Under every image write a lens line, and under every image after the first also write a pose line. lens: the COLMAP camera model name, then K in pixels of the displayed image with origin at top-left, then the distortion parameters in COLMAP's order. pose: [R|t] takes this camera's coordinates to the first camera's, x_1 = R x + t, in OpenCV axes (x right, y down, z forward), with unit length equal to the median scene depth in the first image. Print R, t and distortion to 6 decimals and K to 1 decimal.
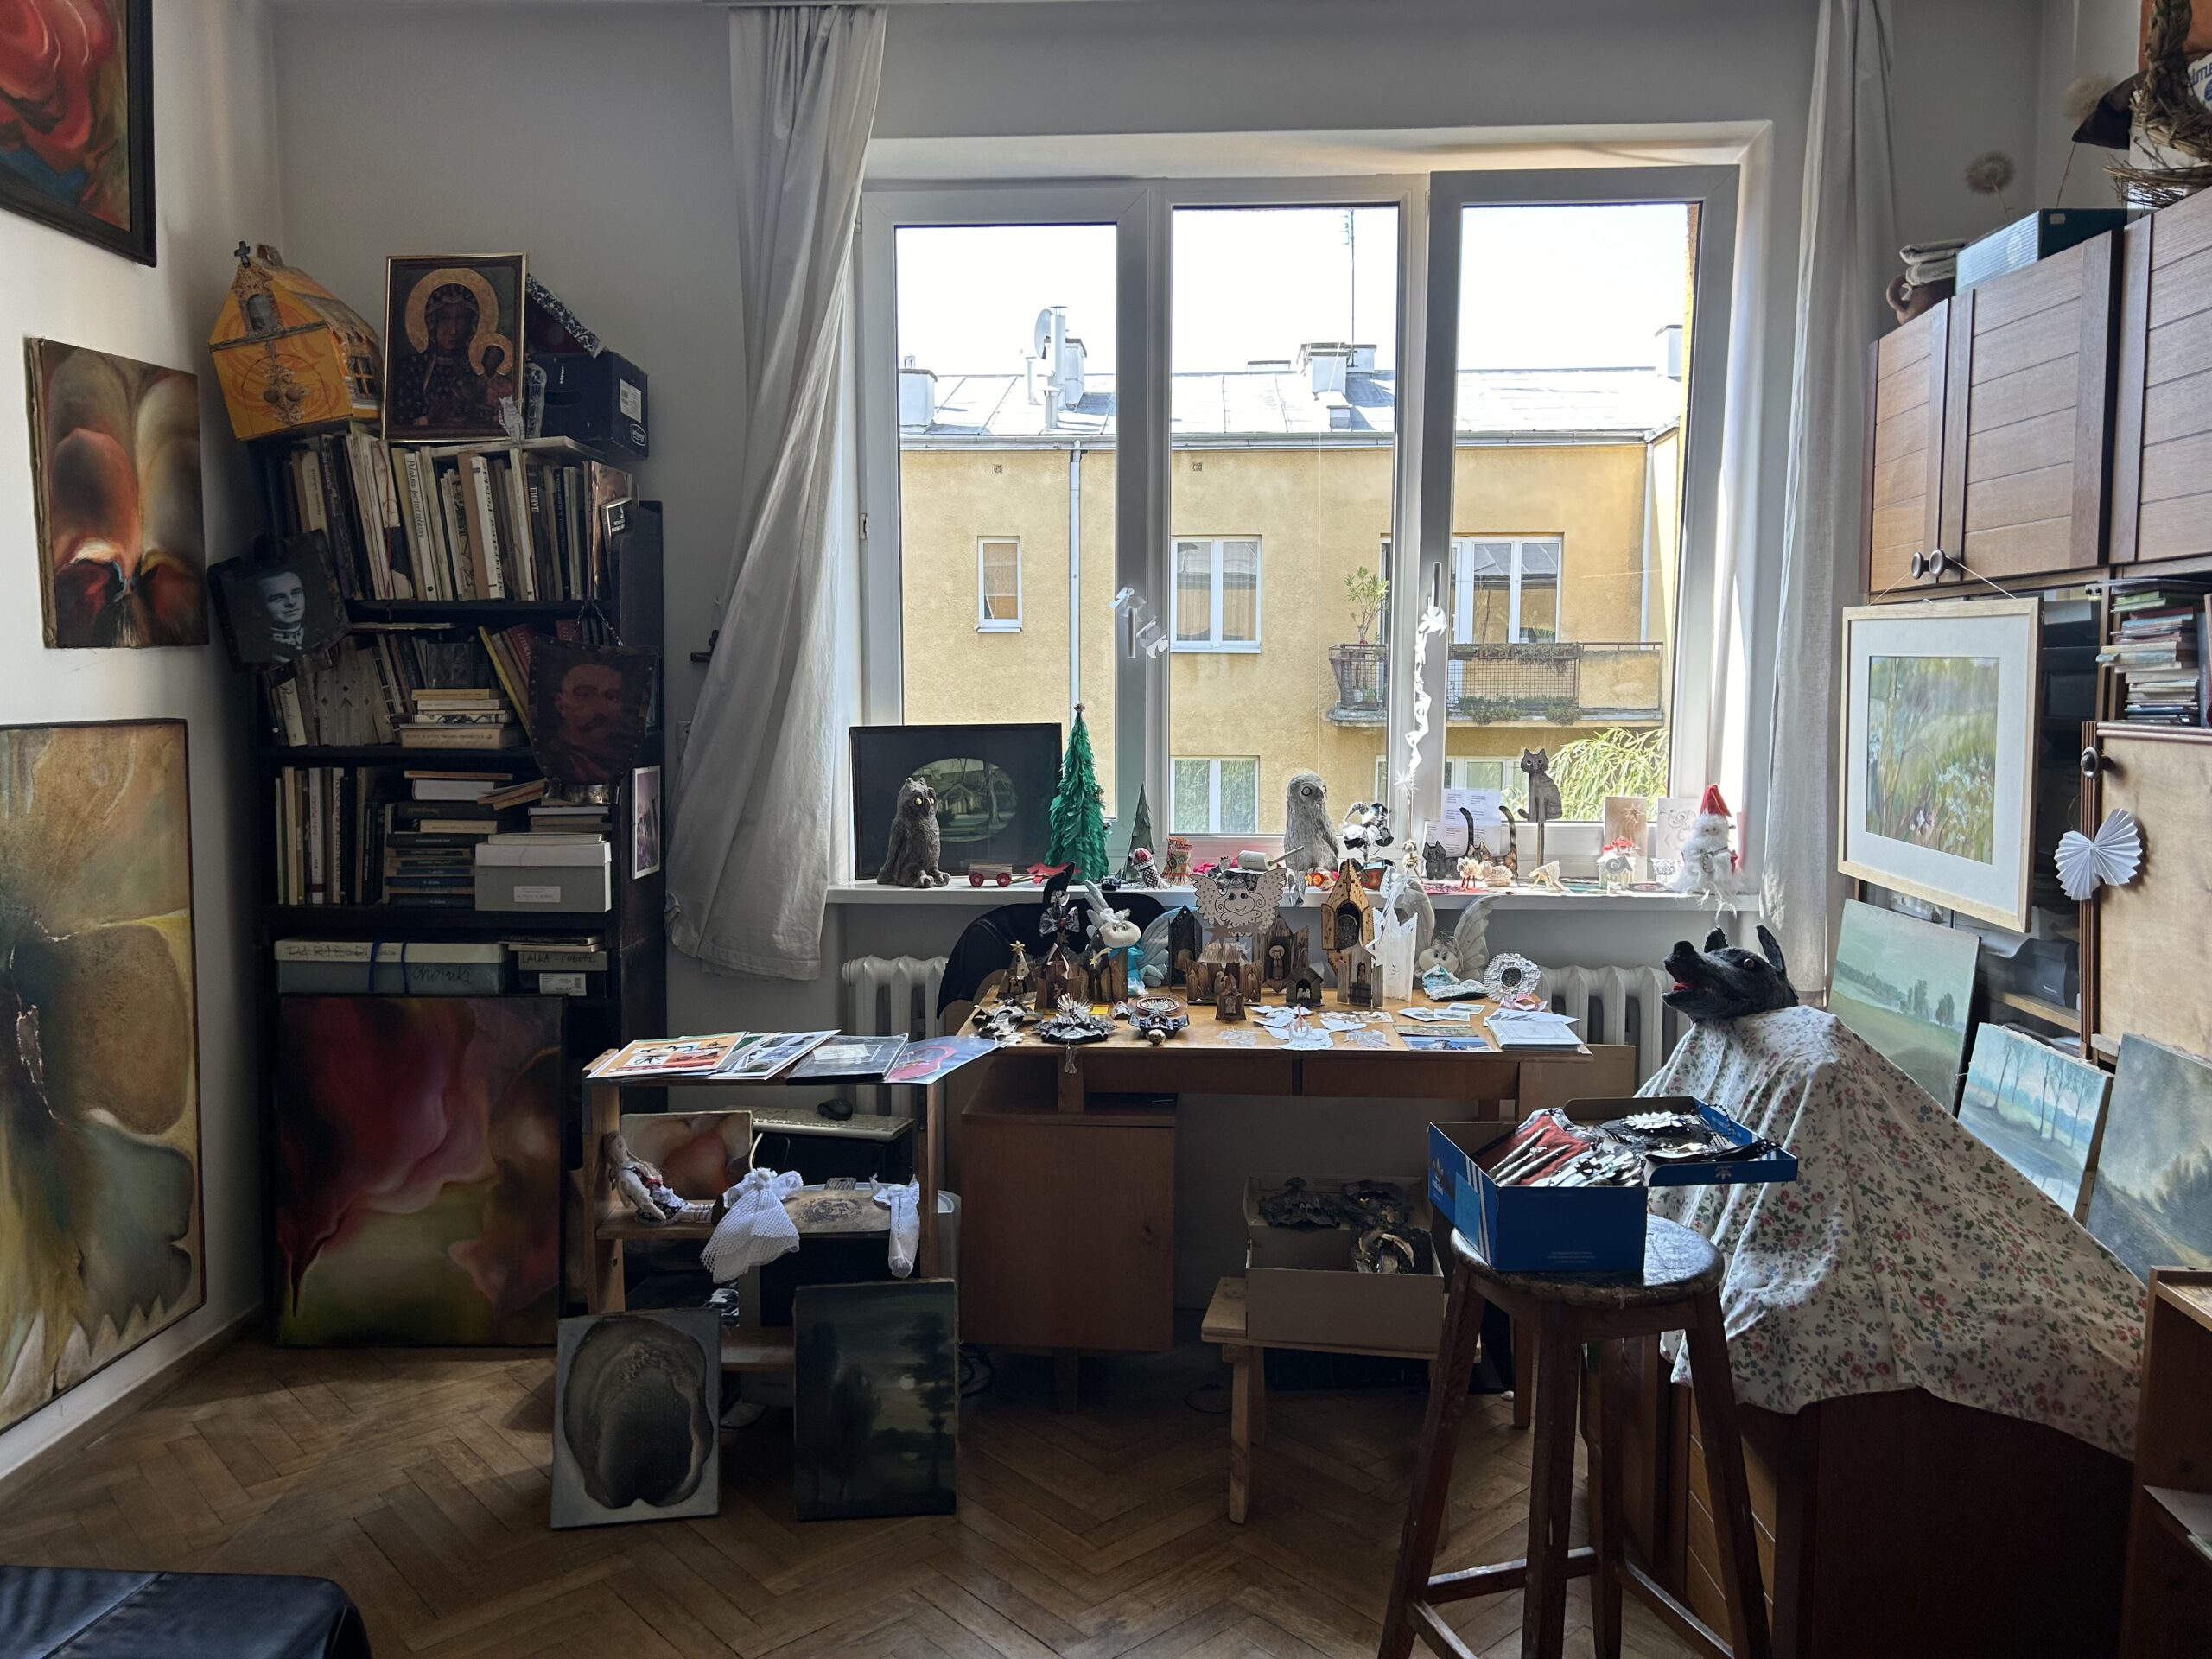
lens RADIAL K [[1657.5, 0, 1106.0], [0, 1657.5, 829.5], [0, 0, 1]] dist [0.045474, -0.005076]
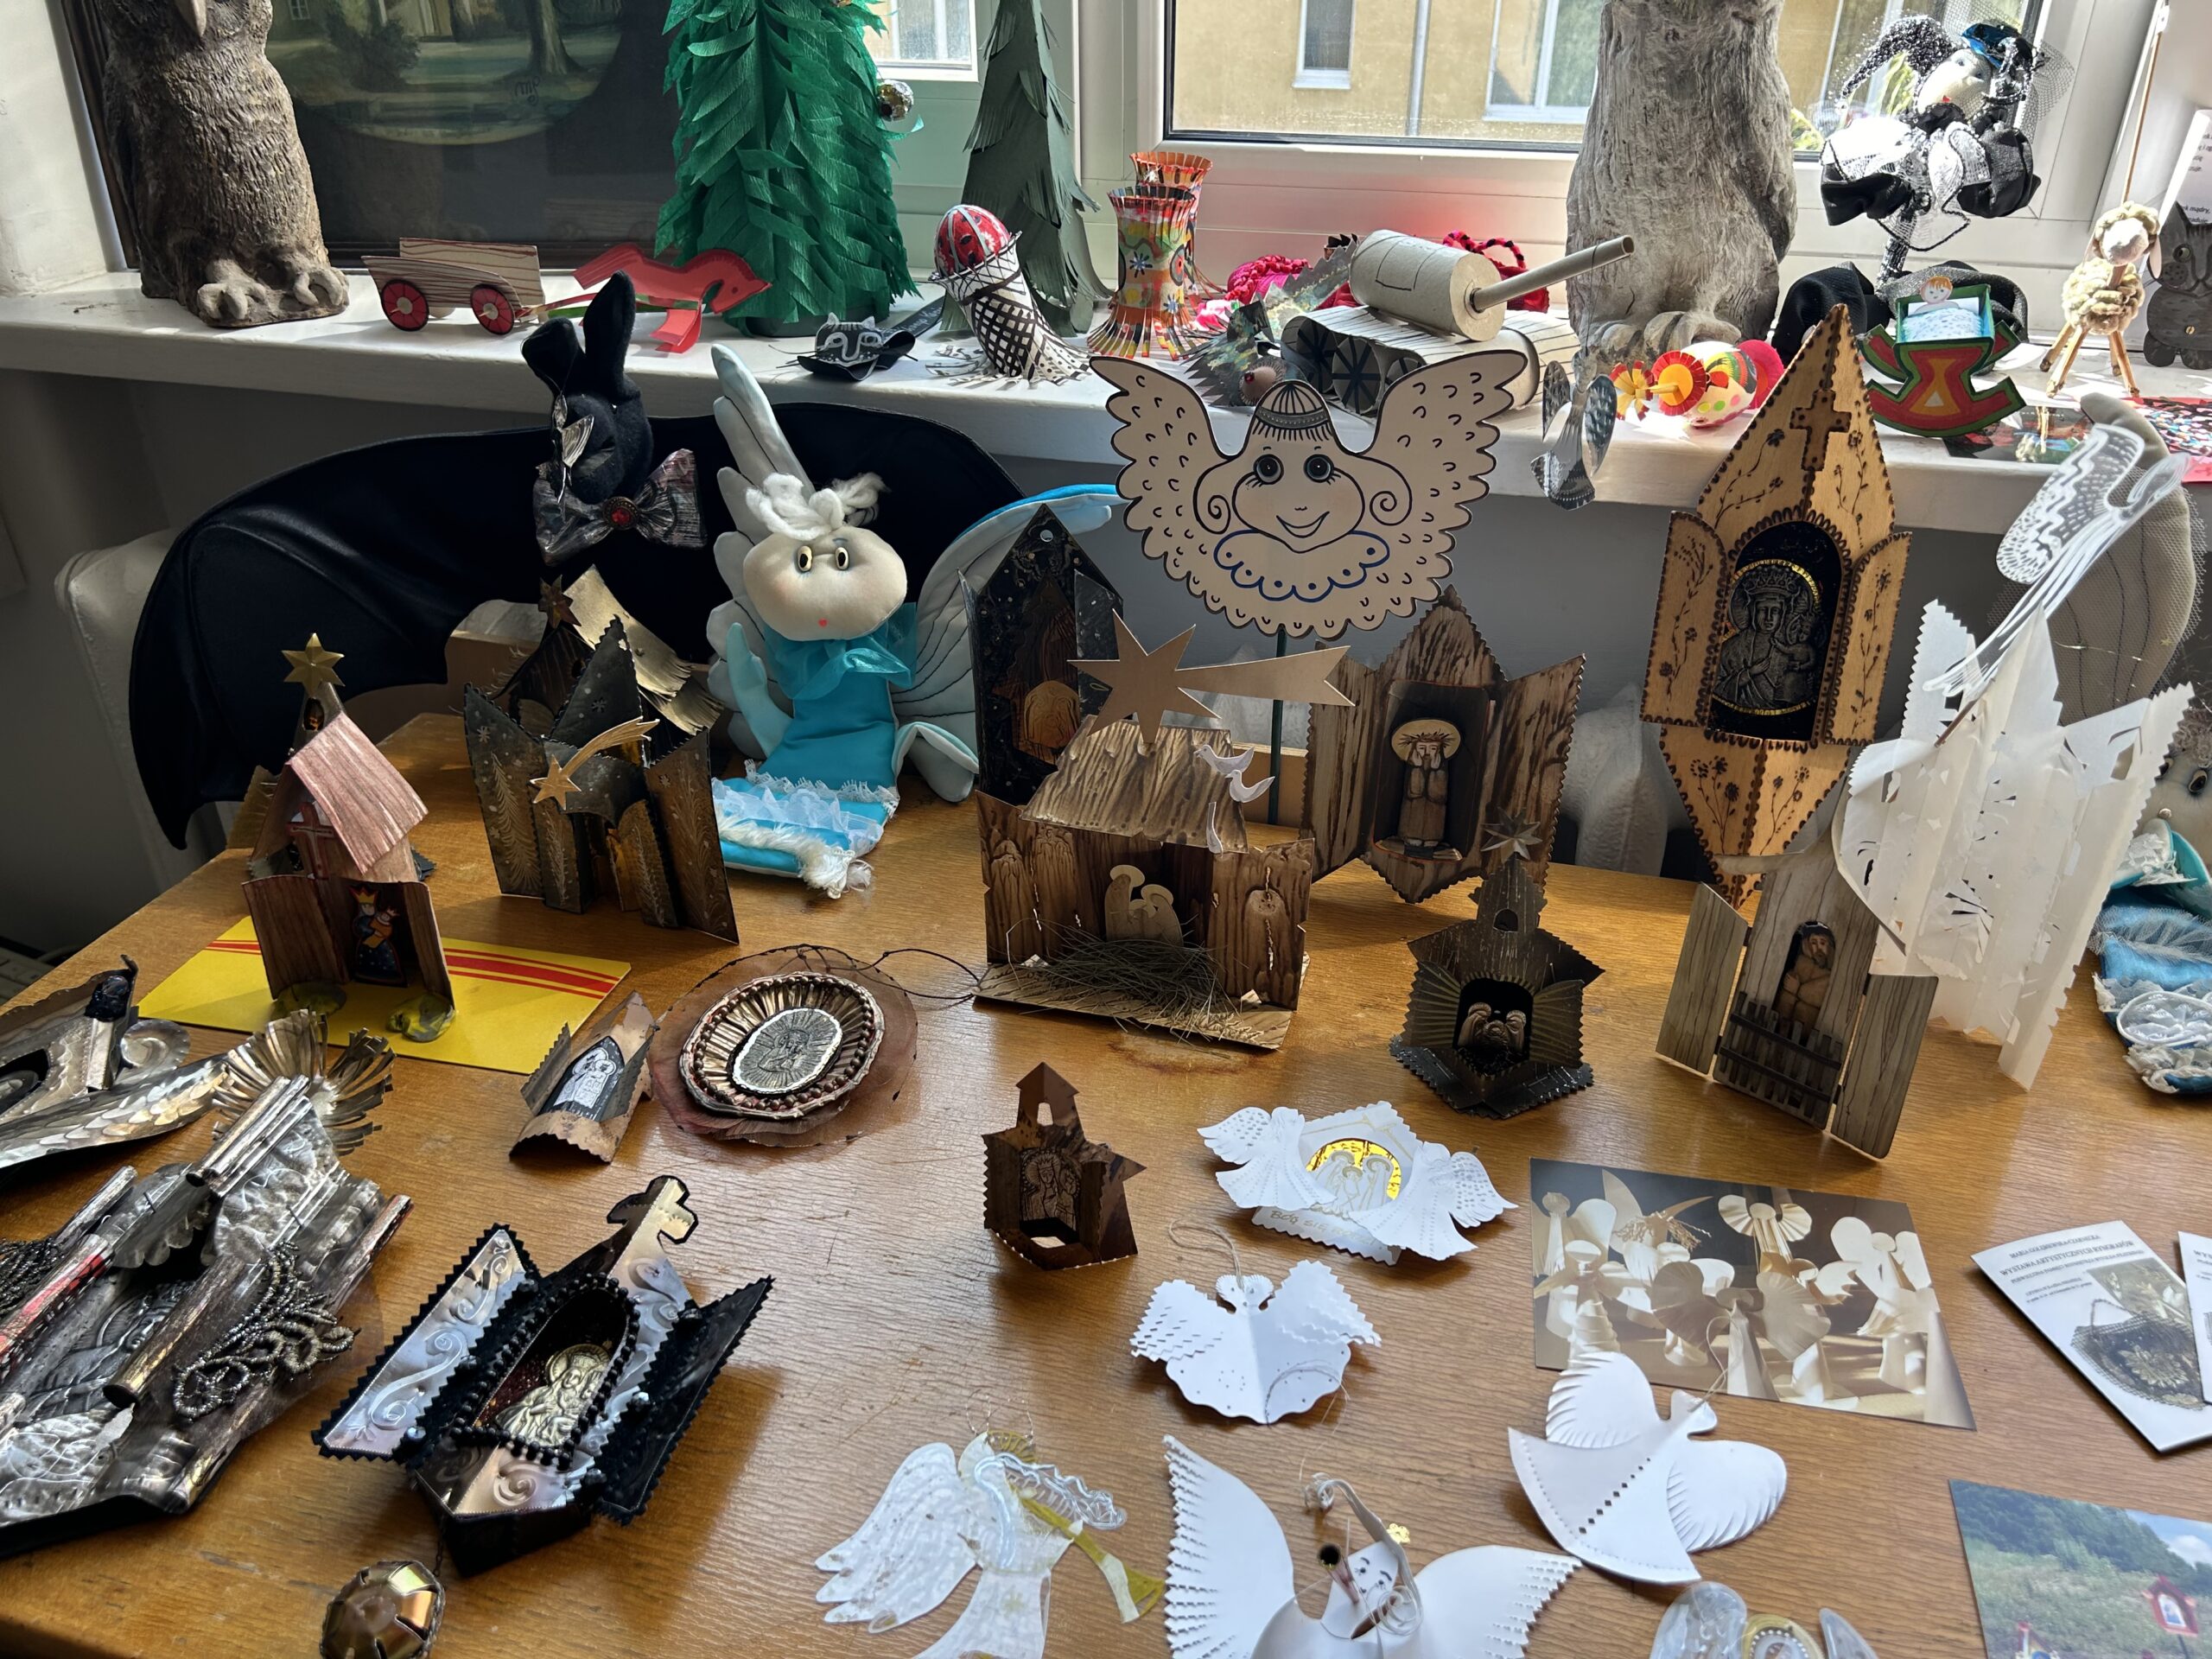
lens RADIAL K [[1657.5, 0, 1106.0], [0, 1657.5, 829.5], [0, 0, 1]] dist [0.045474, -0.005076]
pose [[0.978353, 0.104505, -0.178616, 0.098837], [-0.021380, 0.909546, 0.415054, -0.008886], [0.205835, -0.402251, 0.892091, 0.758360]]
